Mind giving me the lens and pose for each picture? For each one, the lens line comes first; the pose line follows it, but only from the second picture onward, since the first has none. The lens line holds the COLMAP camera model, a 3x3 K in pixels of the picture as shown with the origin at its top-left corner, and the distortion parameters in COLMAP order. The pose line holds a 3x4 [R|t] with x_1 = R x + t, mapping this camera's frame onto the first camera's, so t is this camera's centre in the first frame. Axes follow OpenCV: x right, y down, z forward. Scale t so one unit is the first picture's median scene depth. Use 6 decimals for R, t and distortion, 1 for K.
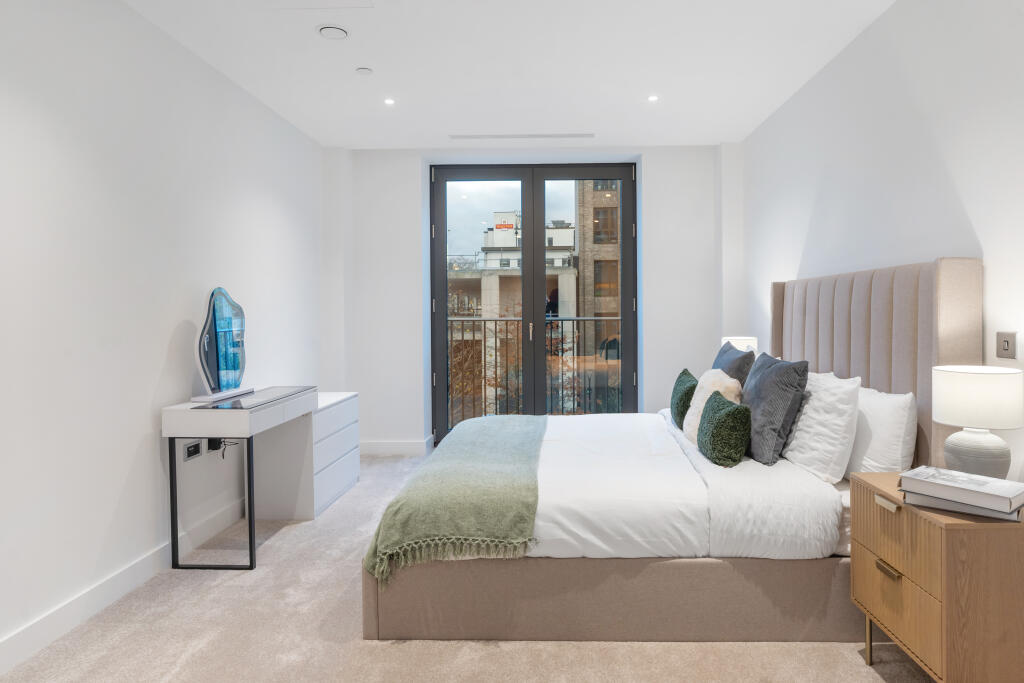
lens RADIAL K [[629.5, 0, 524.1], [0, 629.5, 317.5], [0, 0, 1]] dist [-0.001583, 0.003261]
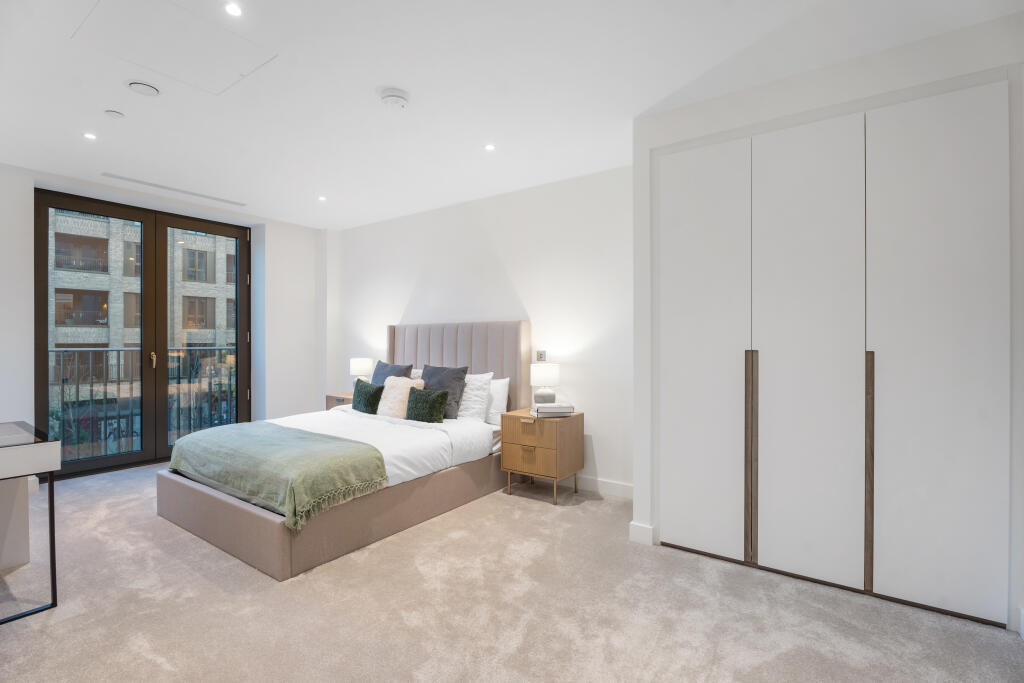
lens RADIAL K [[480.2, 0, 515.6], [0, 480.2, 341.9], [0, 0, 1]] dist [-0.004128, -0.000912]
pose [[0.555178, 0.004200, 0.831721, -0.843329], [0.005973, 0.999941, -0.009036, 0.003760], [-0.831710, 0.009985, 0.555120, -0.006185]]
